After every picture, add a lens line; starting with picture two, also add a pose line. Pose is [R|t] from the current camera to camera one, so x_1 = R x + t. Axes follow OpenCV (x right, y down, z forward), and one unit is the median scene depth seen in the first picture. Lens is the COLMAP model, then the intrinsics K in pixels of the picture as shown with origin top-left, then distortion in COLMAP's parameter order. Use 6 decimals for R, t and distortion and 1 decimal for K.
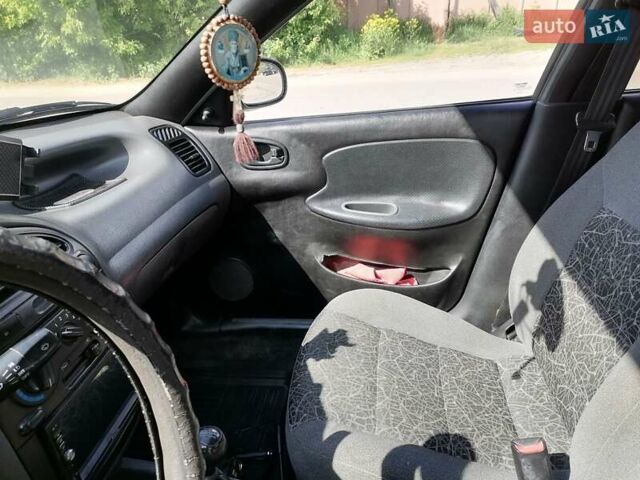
lens RADIAL K [[491.9, 0, 320.0], [0, 491.9, 240.0], [0, 0, 1]] dist [0.037851, 0.004108]
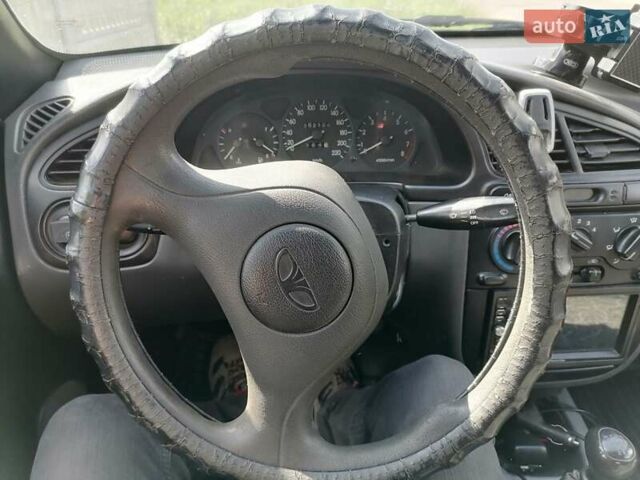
lens RADIAL K [[490.9, 0, 320.0], [0, 490.9, 240.0], [0, 0, 1]] dist [0.009648, 0.003630]
pose [[0.181410, 0.522597, -0.833056, 0.099388], [-0.400146, 0.813041, 0.422904, -0.006759], [0.898317, 0.256625, 0.356609, 0.117766]]
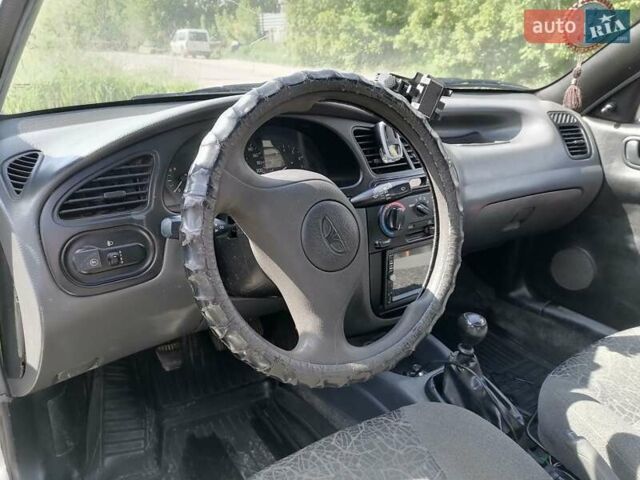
lens RADIAL K [[481.3, 0, 320.0], [0, 481.3, 240.0], [0, 0, 1]] dist [0.013509, 0.006639]
pose [[0.654723, 0.344702, -0.672695, 0.172184], [-0.356226, 0.925645, 0.127610, 0.102834], [0.666664, 0.156082, 0.728833, -0.149168]]
